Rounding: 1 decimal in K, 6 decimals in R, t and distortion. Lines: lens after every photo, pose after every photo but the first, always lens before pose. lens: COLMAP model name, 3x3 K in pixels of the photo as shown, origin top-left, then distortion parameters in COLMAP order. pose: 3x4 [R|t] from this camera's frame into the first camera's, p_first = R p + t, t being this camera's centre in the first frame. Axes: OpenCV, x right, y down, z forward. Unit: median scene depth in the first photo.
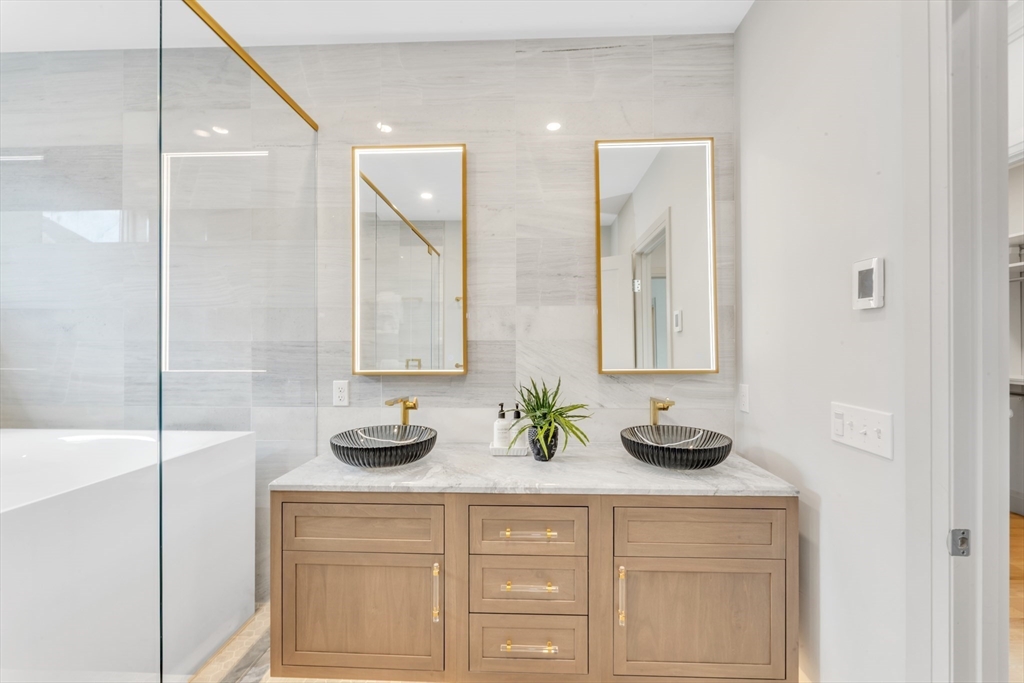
lens RADIAL K [[421.8, 0, 513.6], [0, 421.8, 344.6], [0, 0, 1]] dist [0.000906, 0.000442]
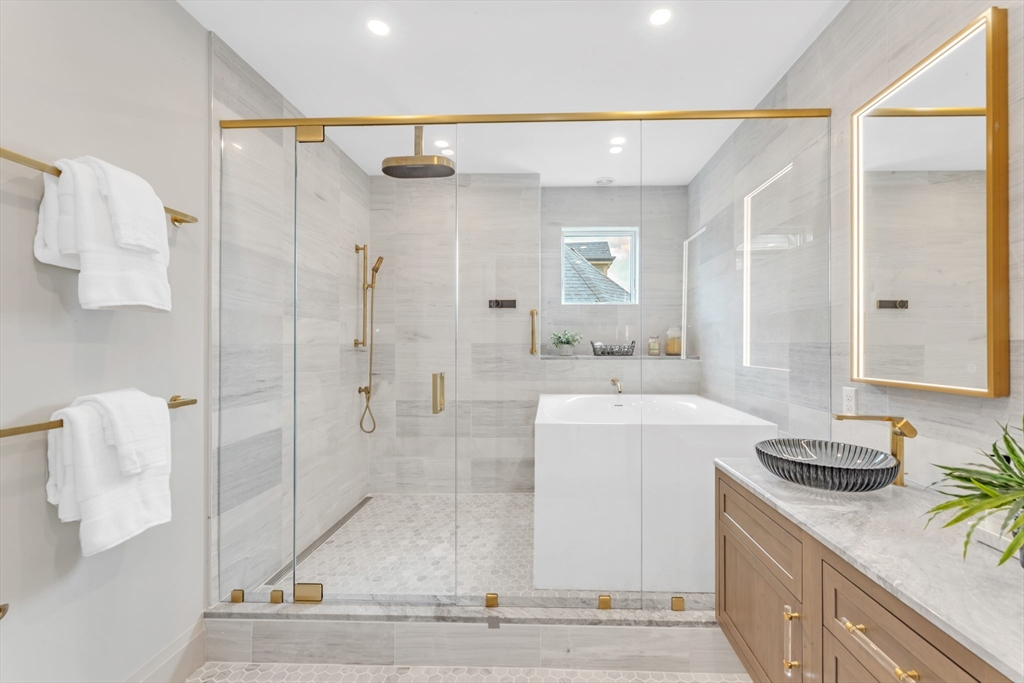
lens RADIAL K [[421.8, 0, 513.5], [0, 421.8, 343.6], [0, 0, 1]] dist [0.000906, 0.000442]
pose [[-0.048896, -0.001666, -0.998803, 0.496141], [0.006272, 0.999978, -0.001975, -0.008032], [0.998784, -0.006361, -0.048884, 0.350020]]
